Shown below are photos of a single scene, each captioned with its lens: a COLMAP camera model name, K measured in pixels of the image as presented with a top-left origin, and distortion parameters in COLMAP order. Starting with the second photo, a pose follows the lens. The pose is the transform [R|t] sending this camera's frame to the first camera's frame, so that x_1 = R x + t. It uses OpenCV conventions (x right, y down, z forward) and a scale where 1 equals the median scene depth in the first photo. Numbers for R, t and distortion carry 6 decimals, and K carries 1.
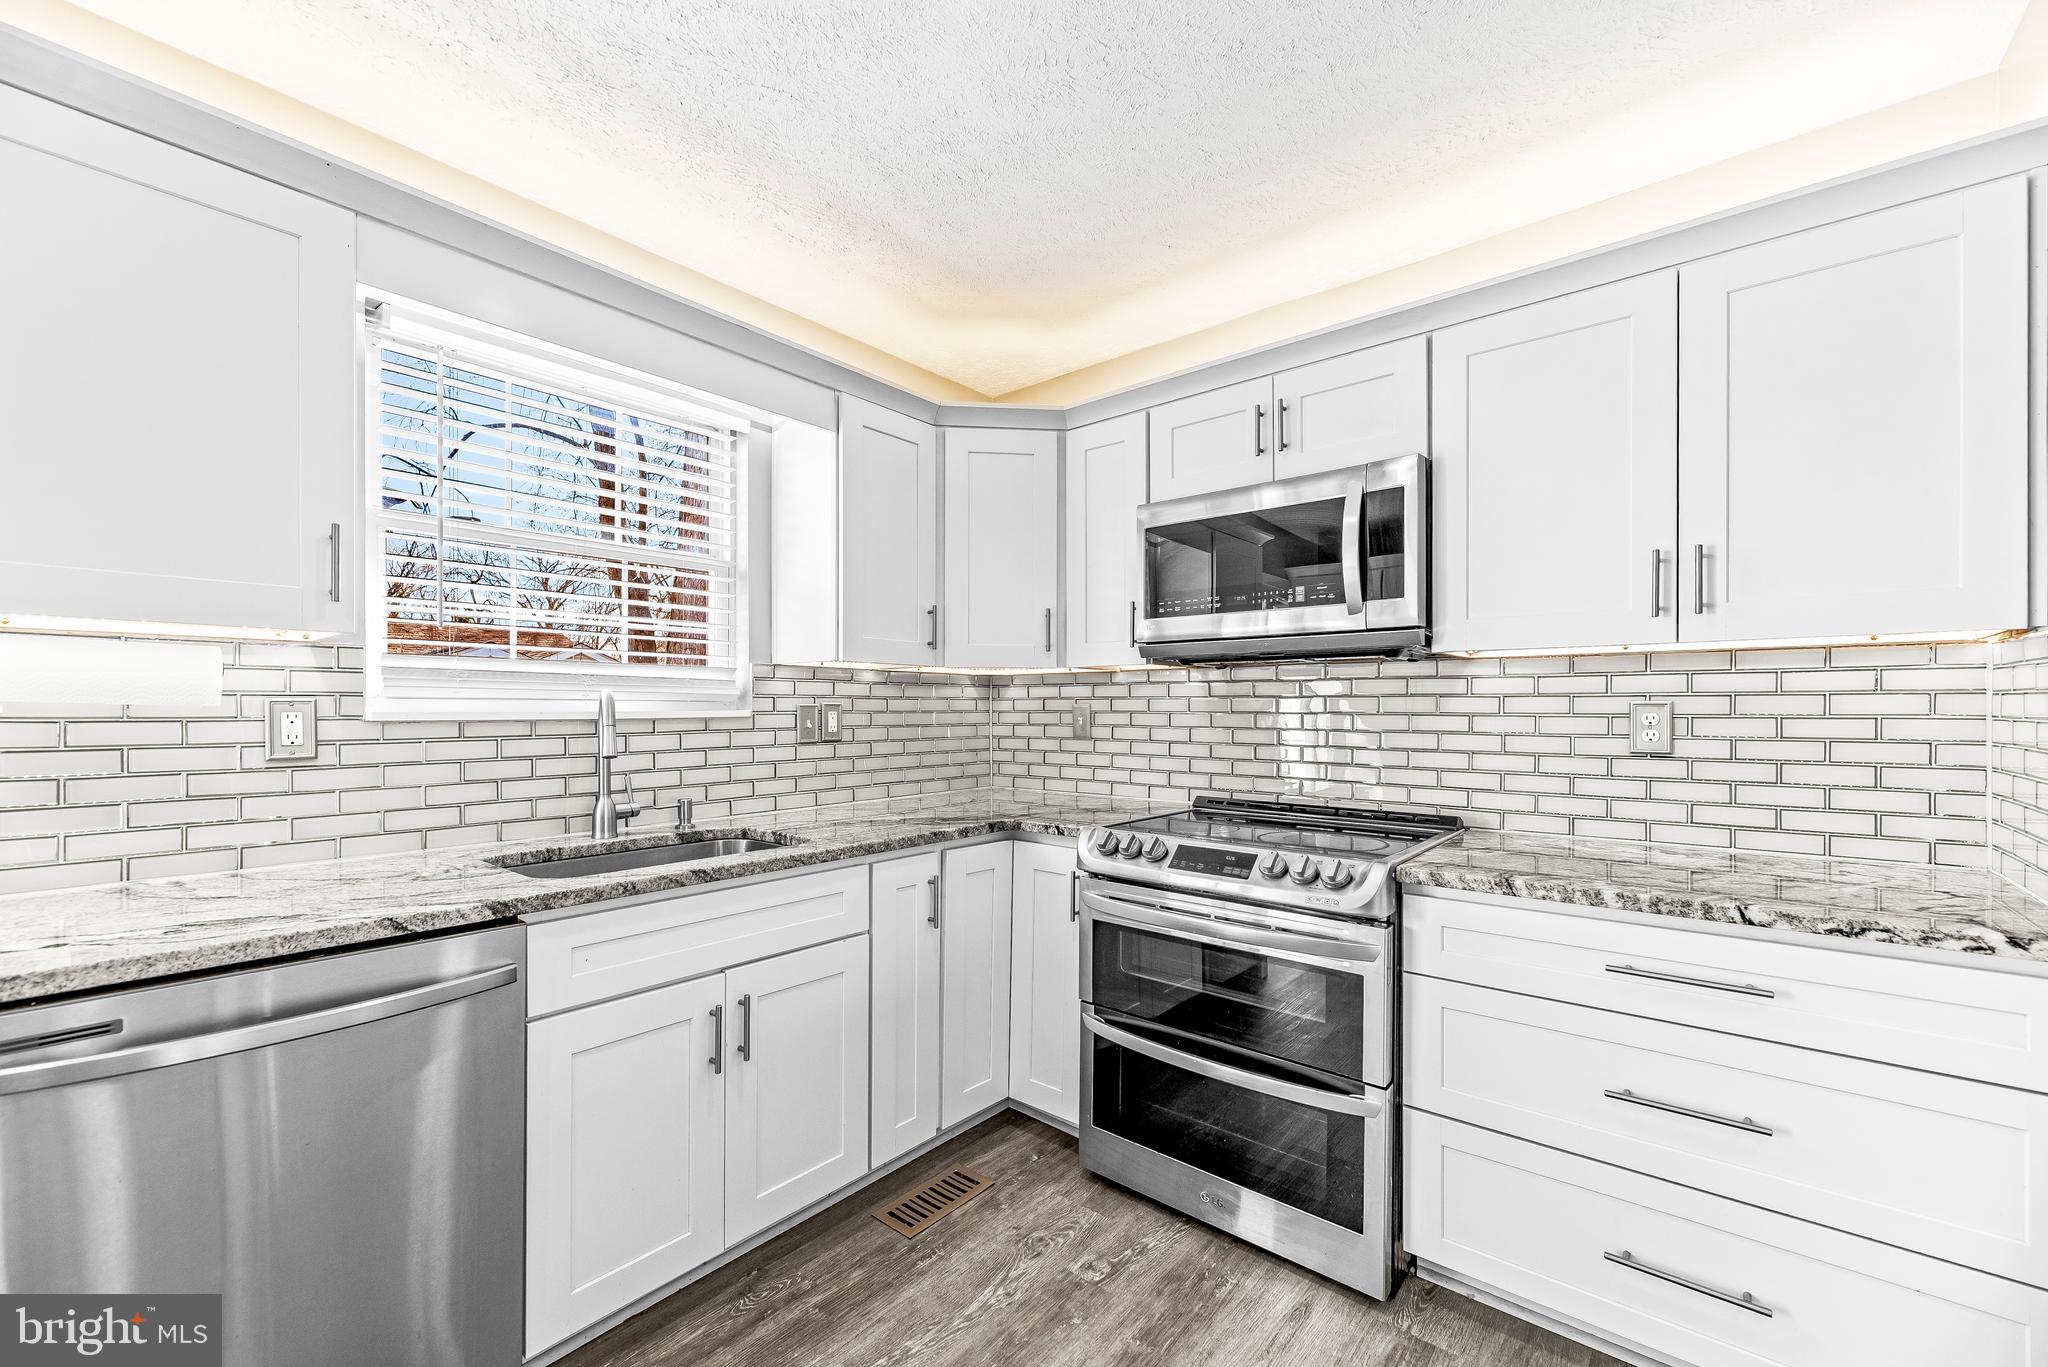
lens RADIAL K [[841.7, 0, 1003.5], [0, 841.7, 709.1], [0, 0, 1]] dist [0.001486, -0.000960]
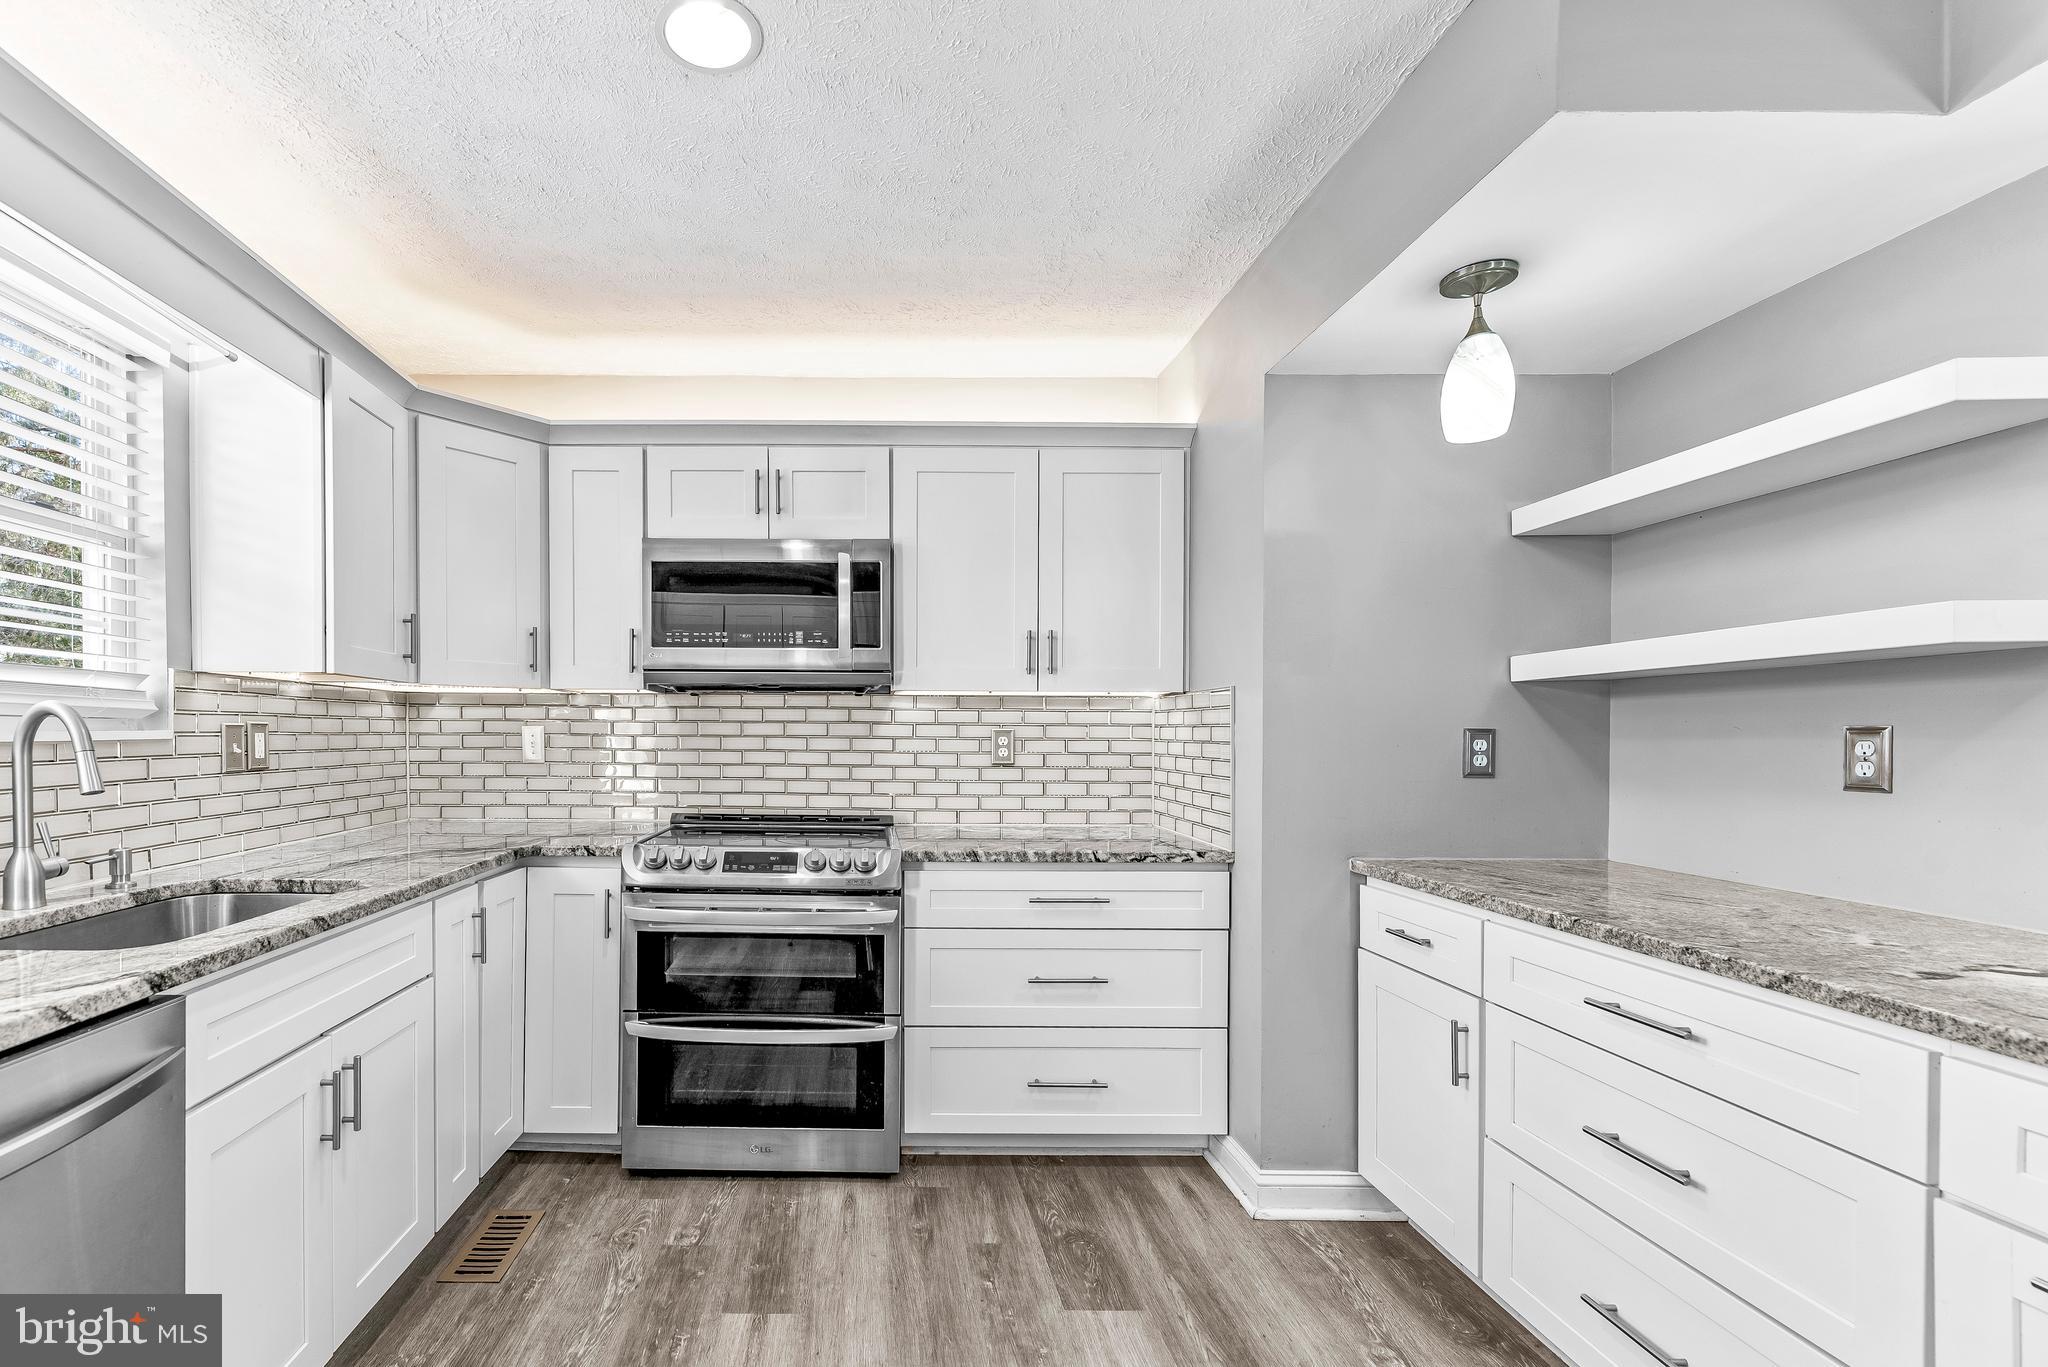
lens RADIAL K [[841.7, 0, 927.2], [0, 841.7, 742.2], [0, 0, 1]] dist [0.001486, -0.000960]
pose [[0.756499, -0.001238, 0.653994, -0.314499], [-0.005976, 0.999943, 0.008805, 0.001467], [-0.653968, -0.010569, 0.756448, -0.034282]]
